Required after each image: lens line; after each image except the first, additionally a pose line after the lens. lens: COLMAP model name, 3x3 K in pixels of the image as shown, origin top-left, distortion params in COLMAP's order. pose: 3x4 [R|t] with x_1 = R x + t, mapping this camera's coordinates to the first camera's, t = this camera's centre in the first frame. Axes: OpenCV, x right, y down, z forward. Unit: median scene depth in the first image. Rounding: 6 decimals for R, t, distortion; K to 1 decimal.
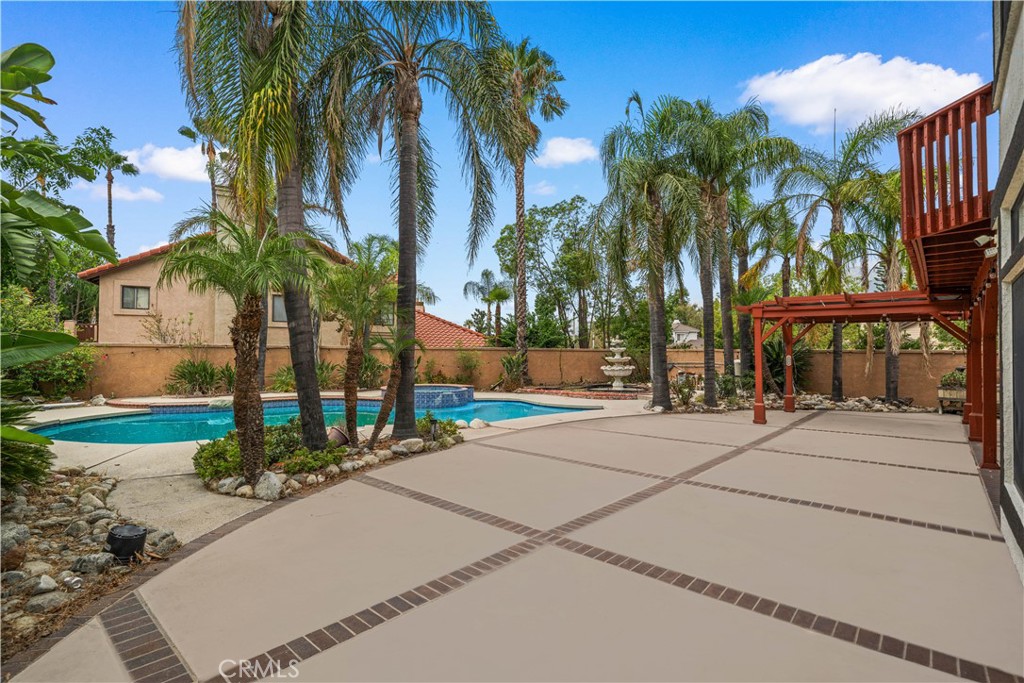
lens RADIAL K [[479.9, 0, 511.2], [0, 479.9, 349.5], [0, 0, 1]] dist [-0.001087, -0.000816]
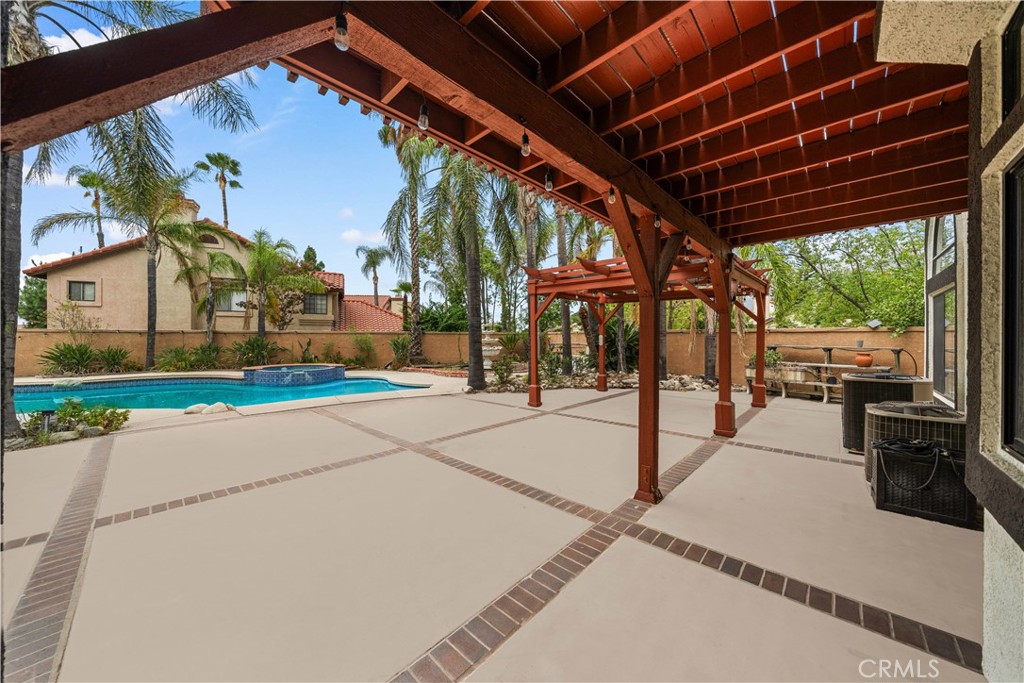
lens RADIAL K [[347.2, 0, 510.7], [0, 347.2, 337.1], [0, 0, 1]] dist [0.001830, 0.000028]
pose [[0.998991, -0.007476, -0.044274, 0.370340], [0.007643, 0.999964, 0.003597, 0.011461], [0.044245, -0.003932, 0.999013, 0.232148]]
